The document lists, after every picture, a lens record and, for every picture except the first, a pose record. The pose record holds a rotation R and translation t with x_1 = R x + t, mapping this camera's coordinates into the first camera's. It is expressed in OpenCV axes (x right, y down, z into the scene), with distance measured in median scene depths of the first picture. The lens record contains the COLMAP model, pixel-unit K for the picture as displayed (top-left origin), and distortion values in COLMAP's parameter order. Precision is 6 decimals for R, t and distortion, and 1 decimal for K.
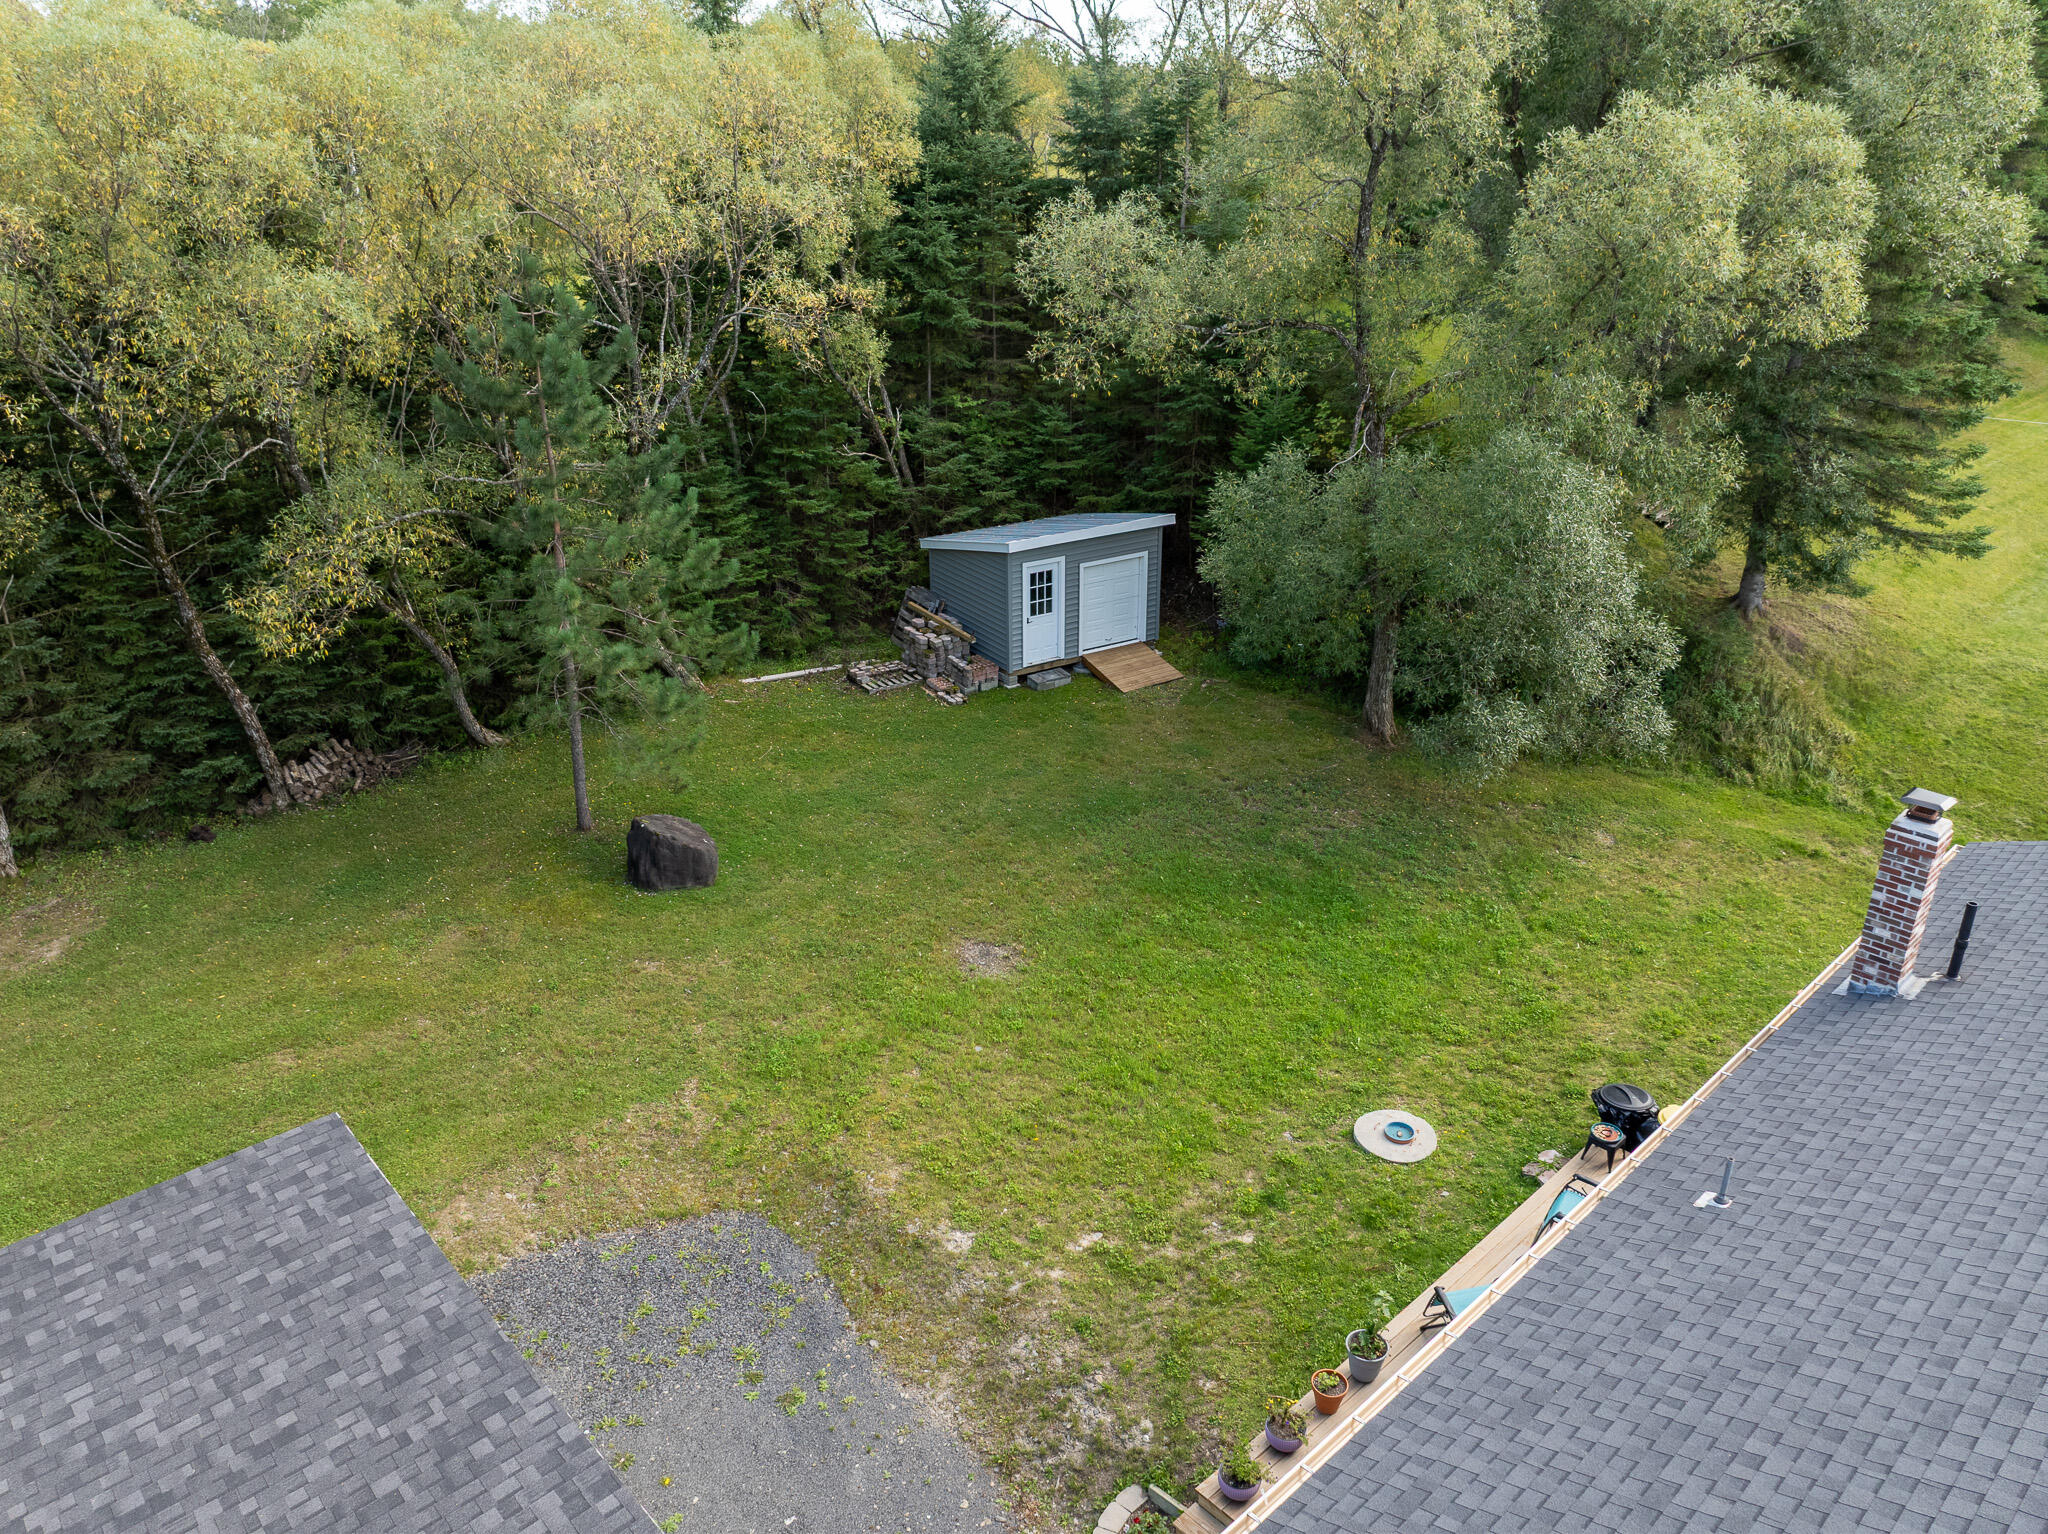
lens RADIAL K [[1441.2, 0, 1020.9], [0, 1441.2, 755.7], [0, 0, 1]] dist [-0.061609, 0.038623]
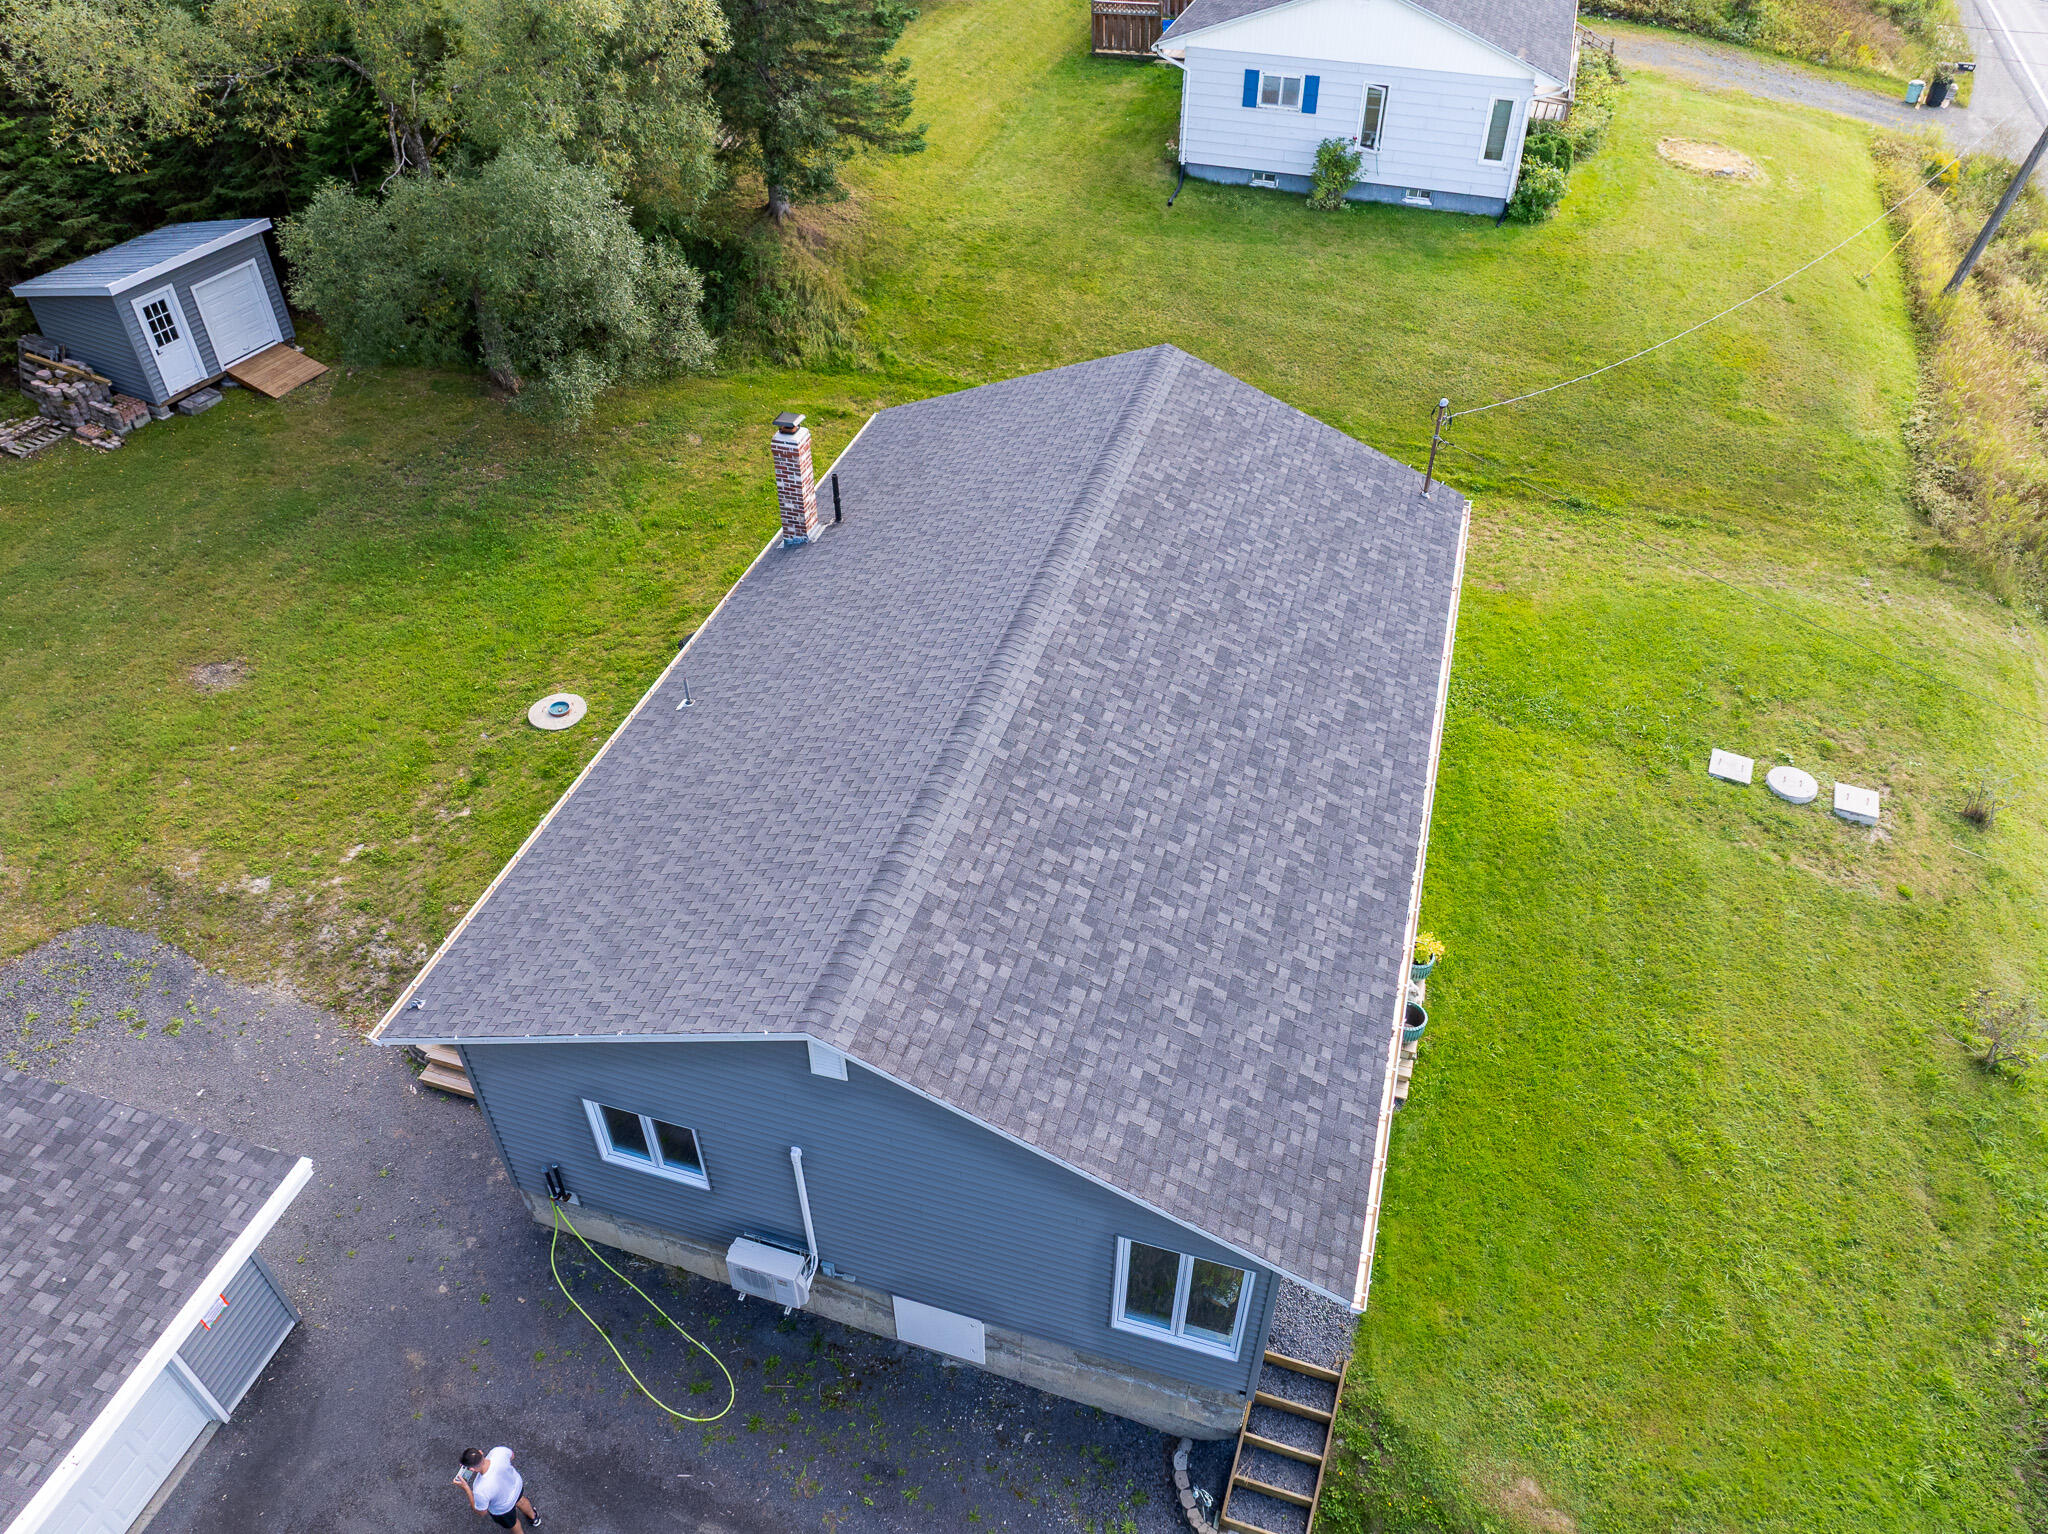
lens RADIAL K [[1441.2, 0, 1020.9], [0, 1441.2, 755.7], [0, 0, 1]] dist [-0.061609, 0.038623]
pose [[0.861063, -0.327949, 0.388614, 0.063569], [0.194219, 0.918402, 0.344697, -0.069850], [-0.469947, -0.221330, 0.854496, -0.321754]]
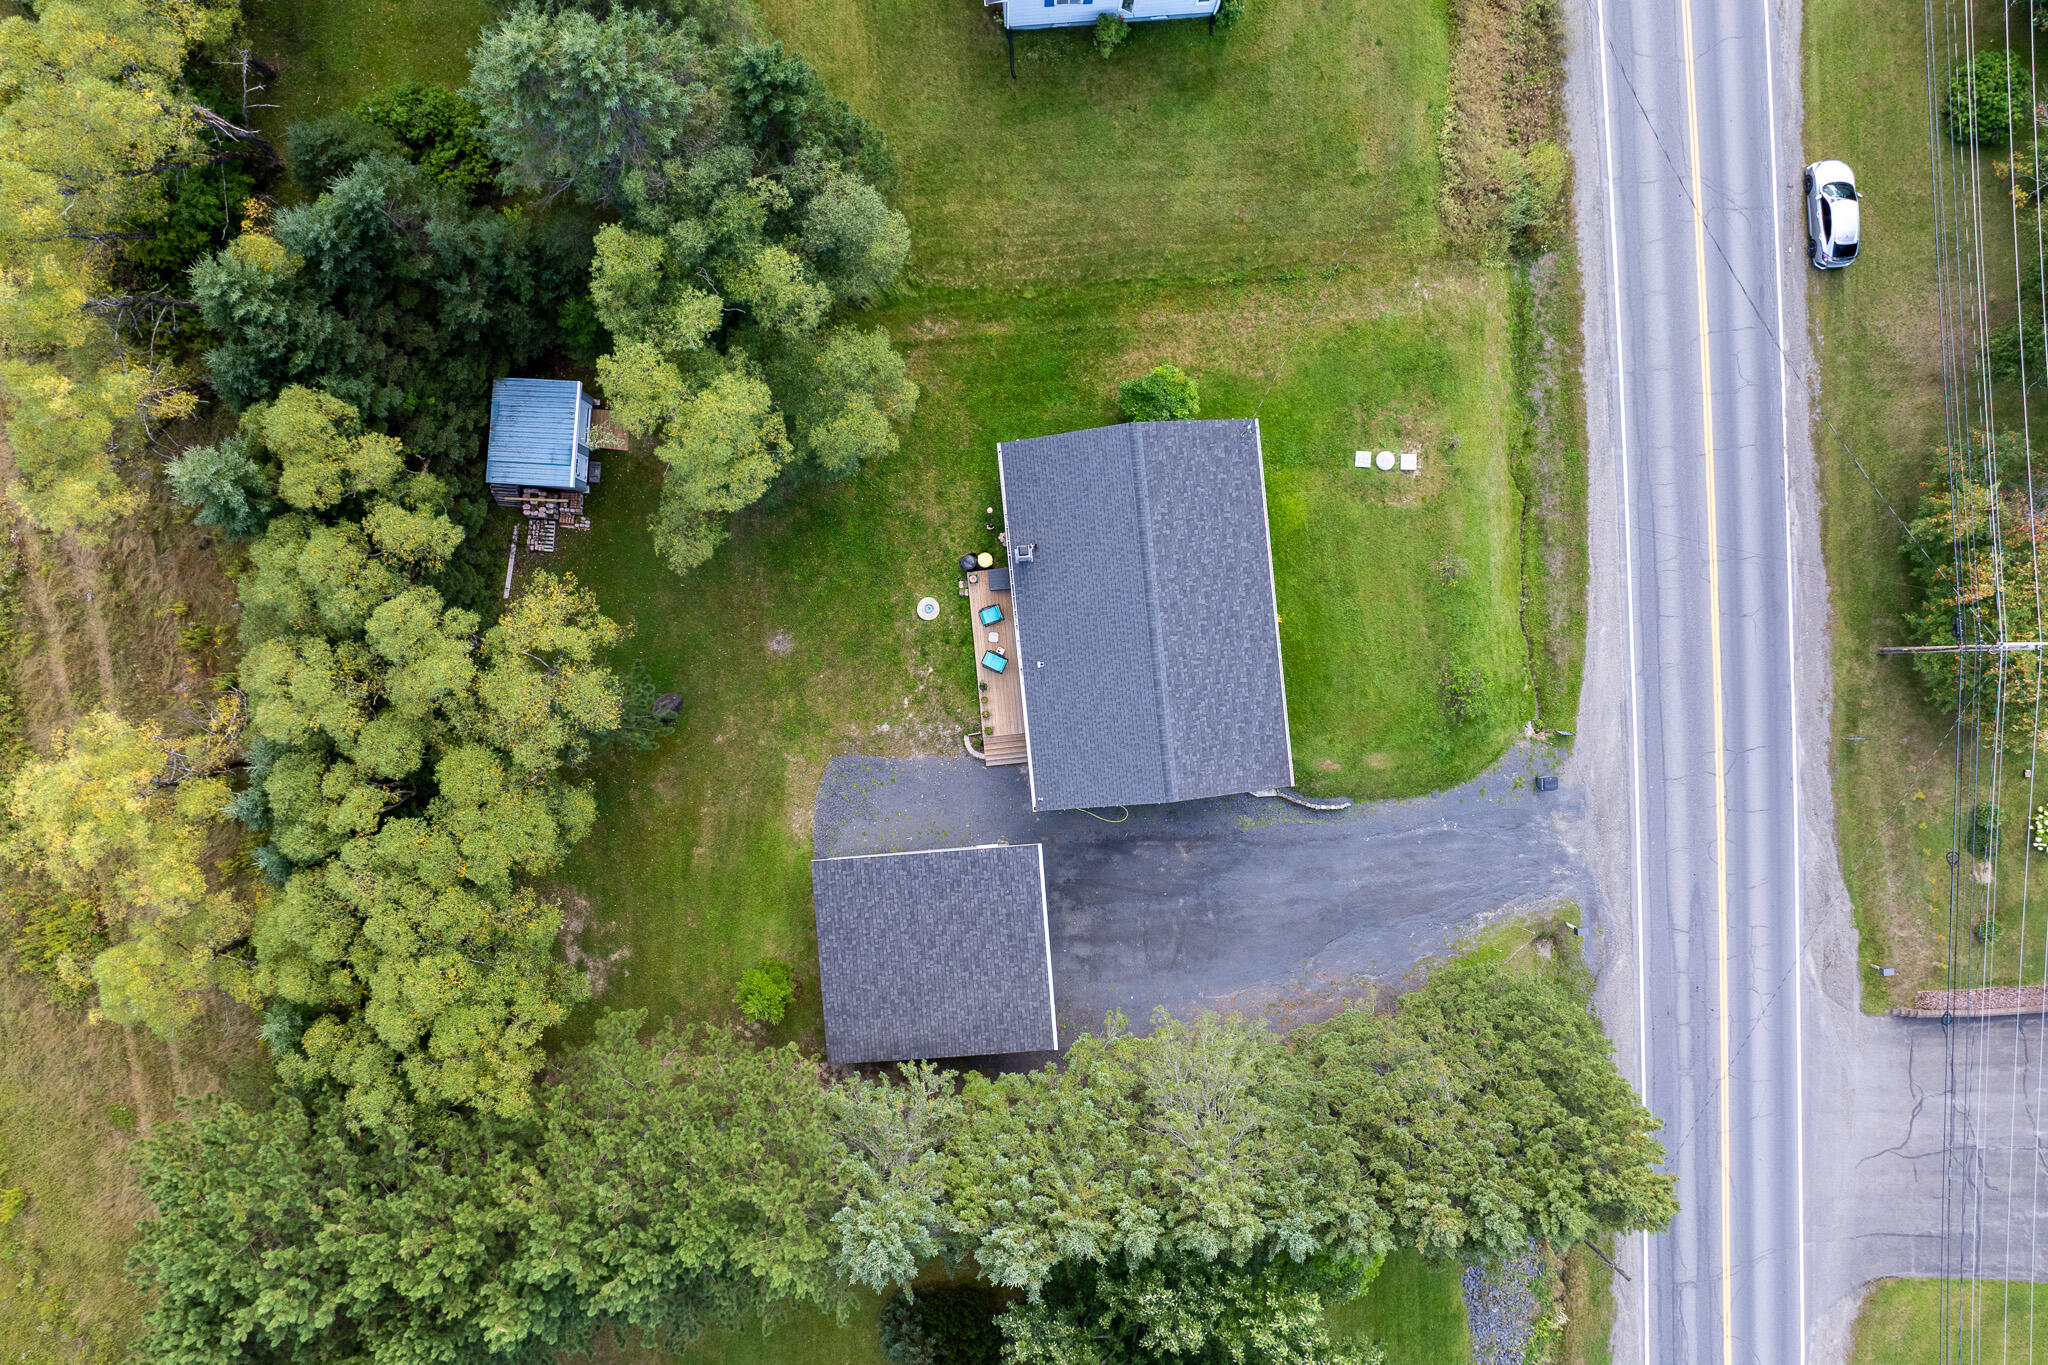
lens RADIAL K [[1436.7, 0, 1017.7], [0, 1436.7, 682.8], [0, 0, 1]] dist [-0.035337, -0.002713]
pose [[0.598858, -0.800812, 0.008338, 0.154527], [0.306897, 0.239094, 0.921221, -2.076781], [-0.739719, -0.549121, 0.388950, -0.471697]]
